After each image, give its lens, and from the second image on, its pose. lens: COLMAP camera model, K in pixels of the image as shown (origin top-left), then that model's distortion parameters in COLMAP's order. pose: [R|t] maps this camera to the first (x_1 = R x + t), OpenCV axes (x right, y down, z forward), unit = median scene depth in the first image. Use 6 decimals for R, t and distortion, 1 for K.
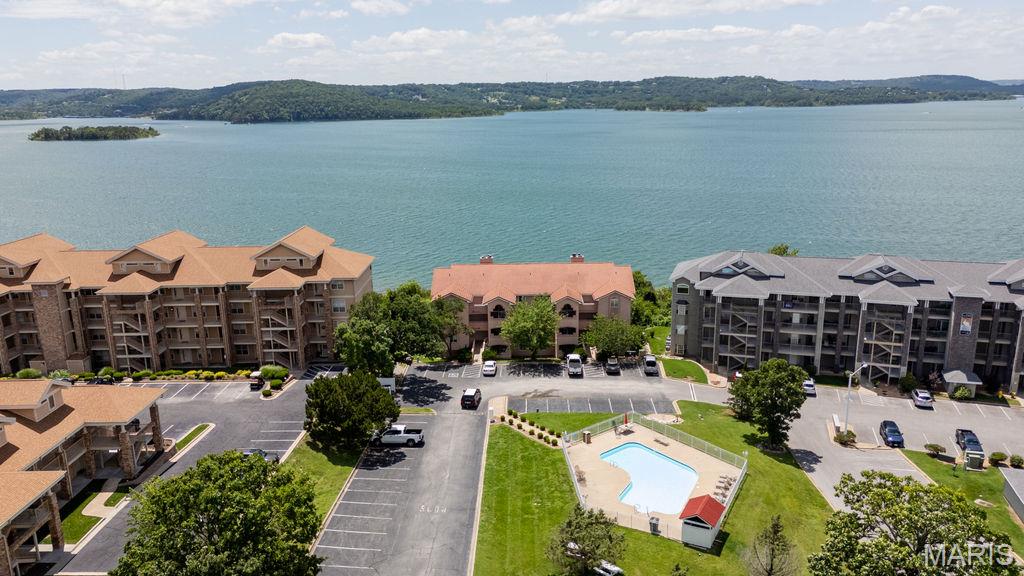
lens RADIAL K [[753.9, 0, 515.2], [0, 753.9, 290.7], [0, 0, 1]] dist [0.077311, -0.078270]
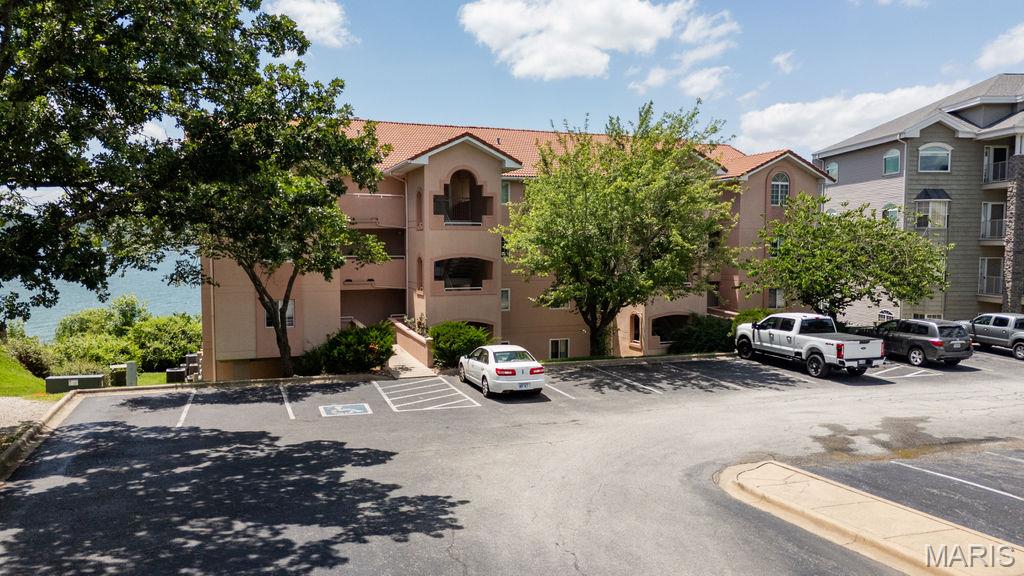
lens RADIAL K [[753.9, 0, 515.2], [0, 753.9, 290.7], [0, 0, 1]] dist [0.077311, -0.078270]
pose [[0.932722, -0.005758, 0.360551, -0.104973], [0.072331, 0.982538, -0.171426, 0.111669], [-0.353268, 0.185972, 0.916851, 0.751224]]
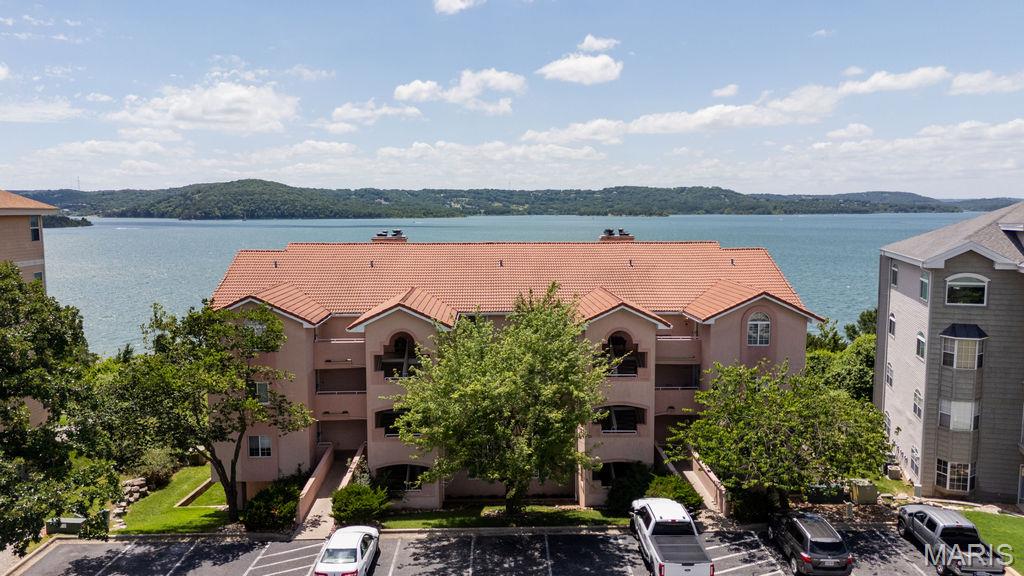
lens RADIAL K [[753.9, 0, 515.2], [0, 753.9, 290.7], [0, 0, 1]] dist [0.077311, -0.078270]
pose [[0.998725, 0.008788, 0.049703, 0.009667], [-0.001661, 0.989918, -0.141631, 0.045983], [-0.050447, 0.141368, 0.988671, 0.689017]]
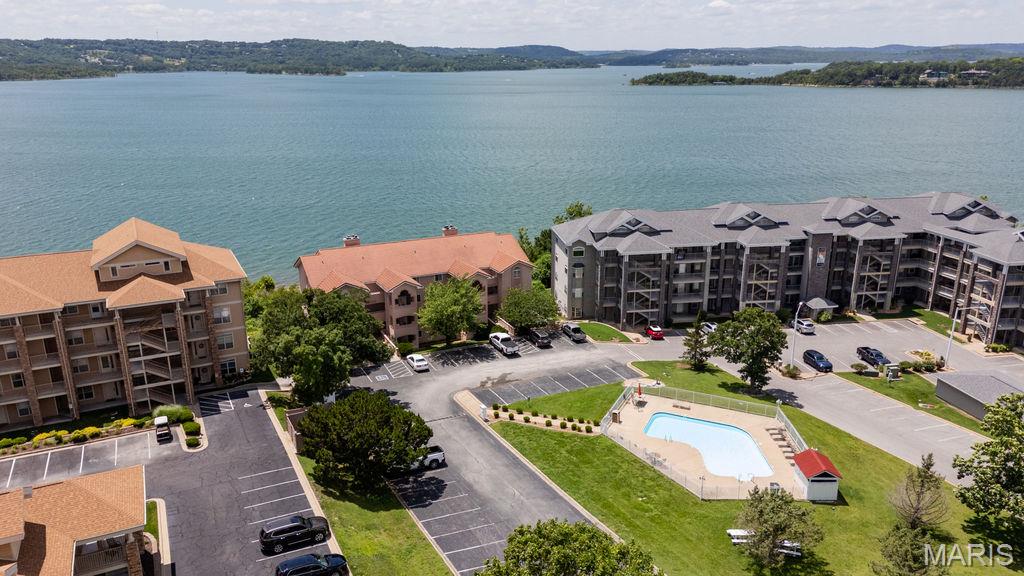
lens RADIAL K [[753.5, 0, 513.5], [0, 753.5, 288.7], [0, 0, 1]] dist [0.071242, -0.070277]
pose [[0.893880, -0.120116, 0.431915, -0.289271], [0.102119, 0.992665, 0.064717, -0.027118], [-0.436520, -0.013743, 0.899589, 0.152012]]
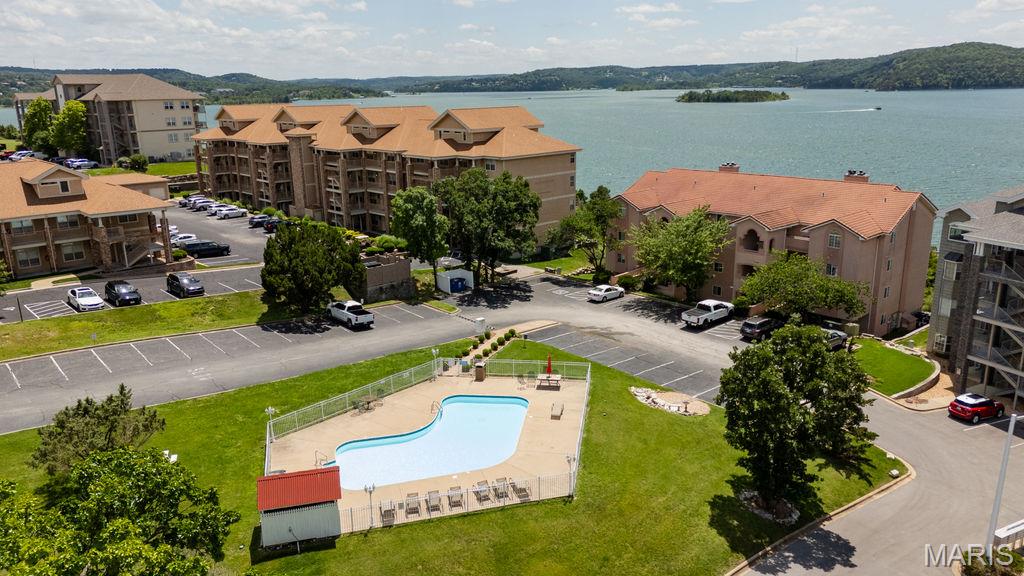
lens RADIAL K [[756.2, 0, 515.4], [0, 756.2, 288.3], [0, 0, 1]] dist [0.061734, -0.056316]
pose [[0.689833, 0.192950, -0.697783, 0.397856], [-0.172950, 0.979844, 0.099966, 0.037176], [0.703007, 0.051721, 0.709300, 0.395098]]
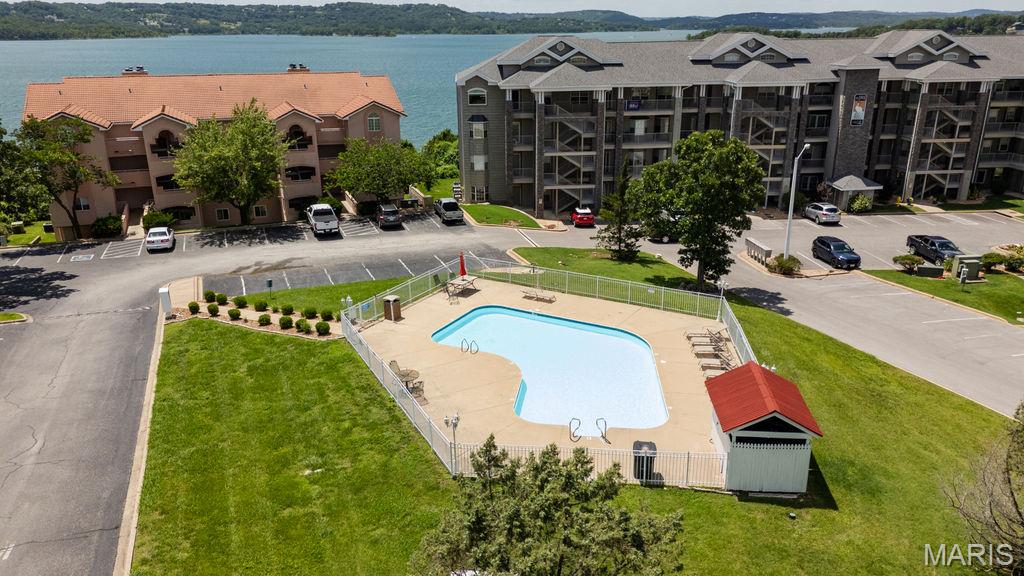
lens RADIAL K [[753.9, 0, 515.2], [0, 753.9, 290.7], [0, 0, 1]] dist [0.077311, -0.078270]
pose [[0.924212, -0.116052, 0.363819, -0.002425], [0.086367, 0.991541, 0.096885, 0.102842], [-0.371985, -0.058120, 0.926417, 0.384983]]
